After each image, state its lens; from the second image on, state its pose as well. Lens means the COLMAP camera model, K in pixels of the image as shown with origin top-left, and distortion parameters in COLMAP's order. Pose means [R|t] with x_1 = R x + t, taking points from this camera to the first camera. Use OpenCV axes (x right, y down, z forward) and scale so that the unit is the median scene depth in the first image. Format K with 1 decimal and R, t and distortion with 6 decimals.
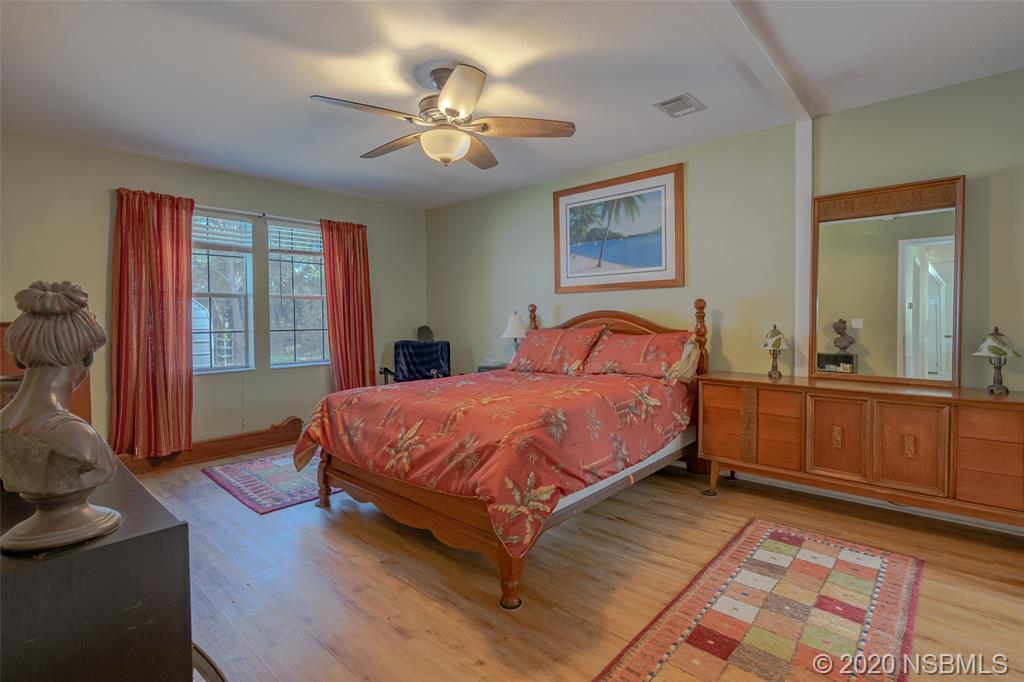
lens RADIAL K [[477.3, 0, 498.8], [0, 477.3, 328.2], [0, 0, 1]] dist [-0.012704, 0.006403]
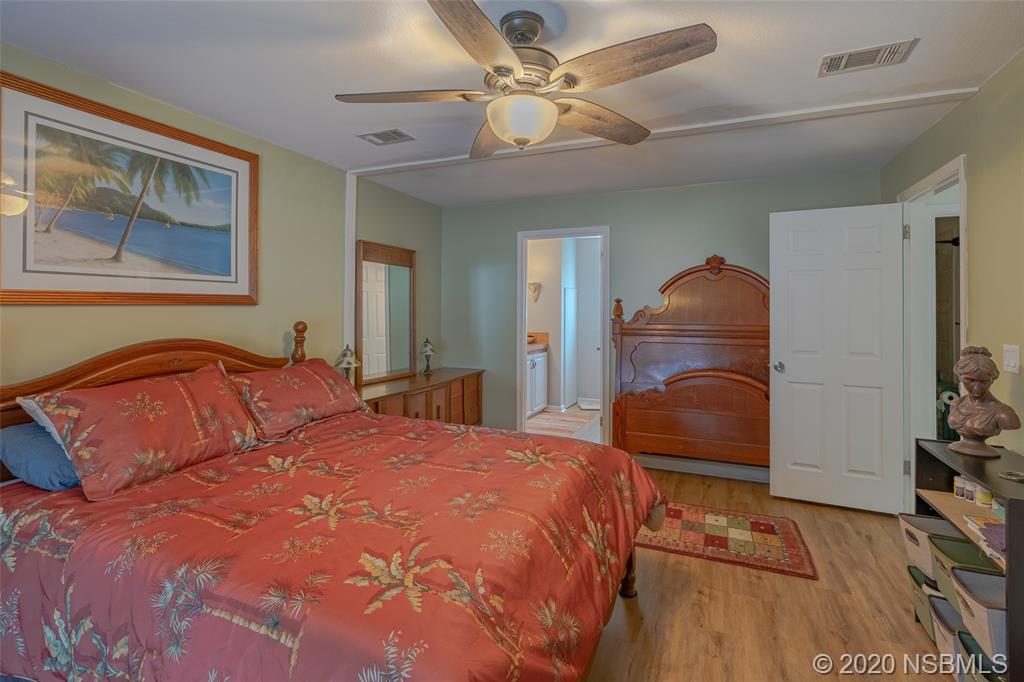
lens RADIAL K [[477.3, 0, 505.4], [0, 477.3, 306.4], [0, 0, 1]] dist [-0.012704, 0.006403]
pose [[-0.316402, 0.012950, 0.948537, -0.503620], [0.022756, 0.999723, -0.006058, -0.067930], [-0.948352, 0.019668, -0.316609, 0.820747]]
